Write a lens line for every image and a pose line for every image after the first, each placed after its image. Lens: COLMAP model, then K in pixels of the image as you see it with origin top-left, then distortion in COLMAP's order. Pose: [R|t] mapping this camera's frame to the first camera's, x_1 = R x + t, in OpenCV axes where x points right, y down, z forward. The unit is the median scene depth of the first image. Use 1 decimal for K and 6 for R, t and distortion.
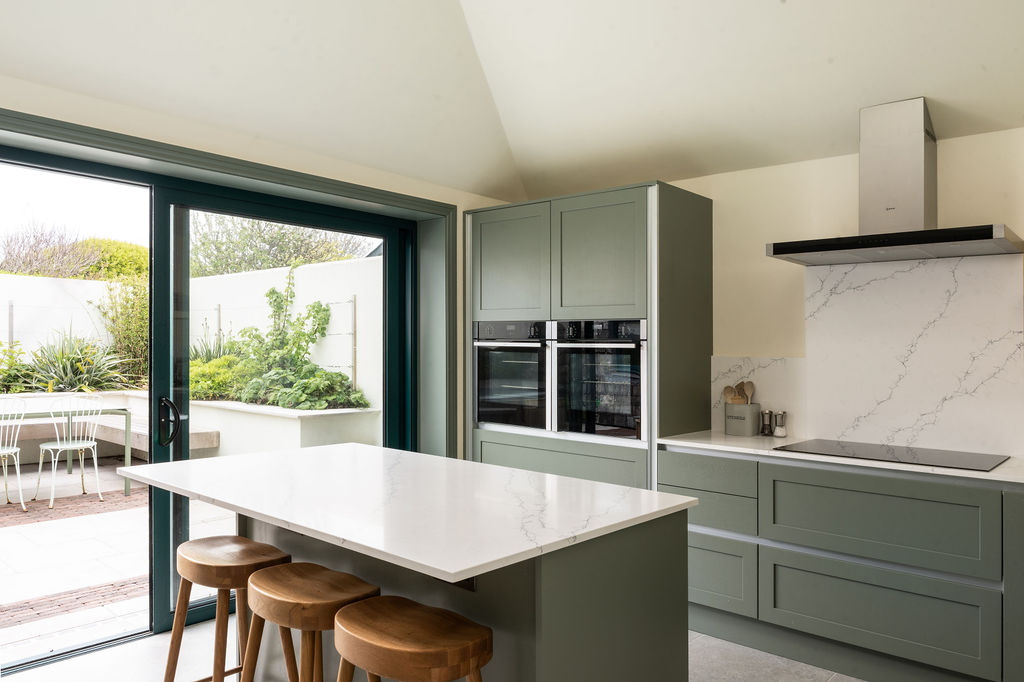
lens RADIAL K [[738.5, 0, 511.1], [0, 738.5, 341.6], [0, 0, 1]] dist [-0.007124, -0.002245]
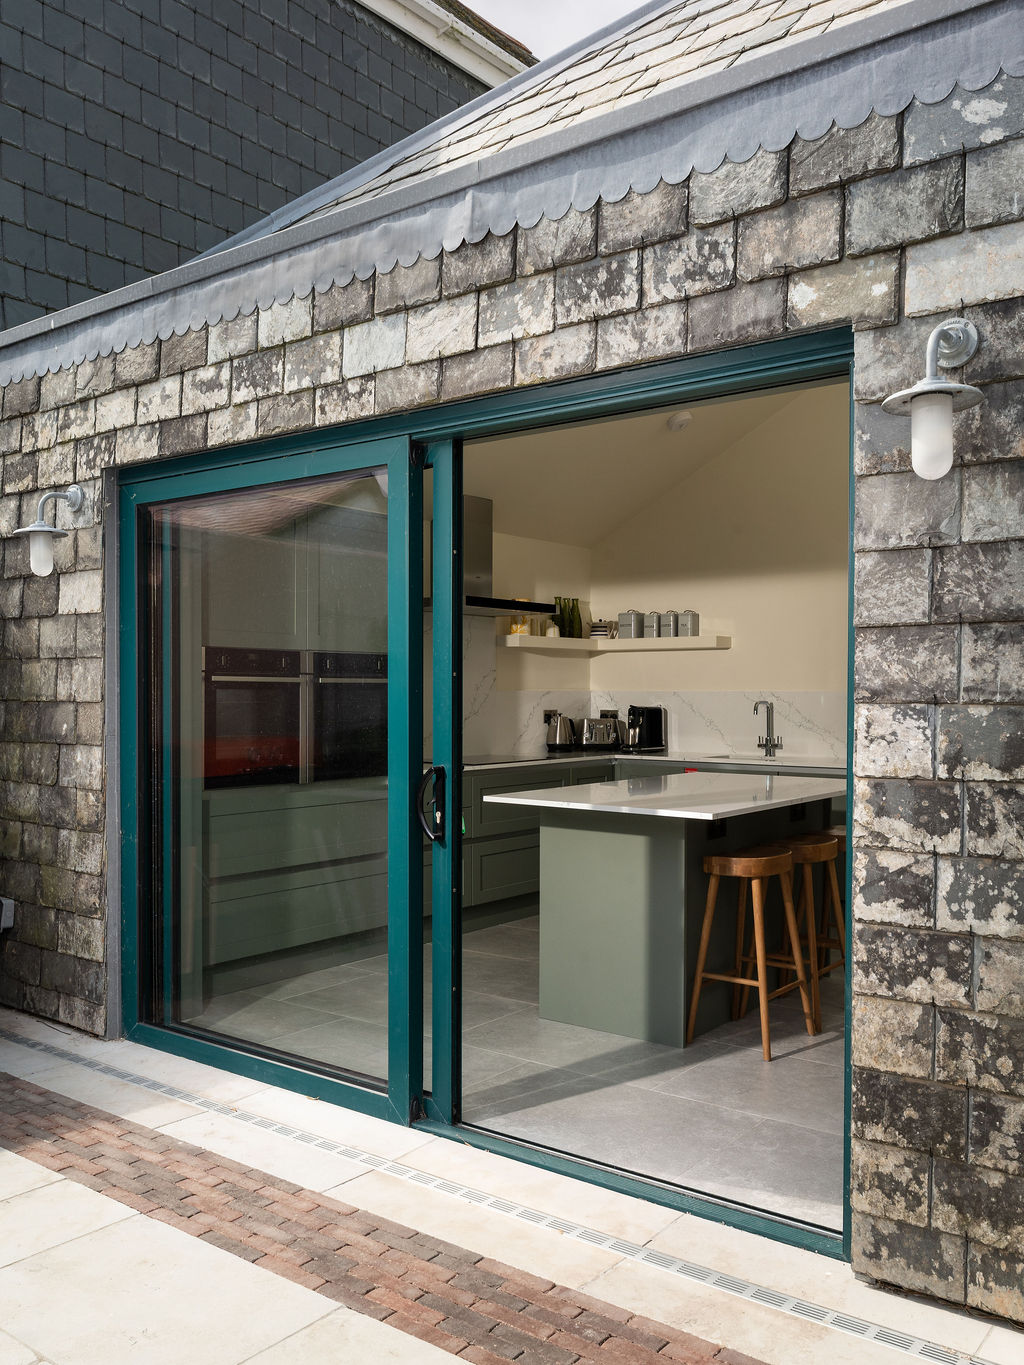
lens RADIAL K [[1163.0, 0, 511.3], [0, 1163.0, 683.6], [0, 0, 1]] dist [0.000863, 0.000279]
pose [[-0.068261, -0.006780, 0.997644, -1.301582], [-0.005563, 0.999964, 0.006415, -0.000783], [-0.997652, -0.005112, -0.068296, 0.879252]]
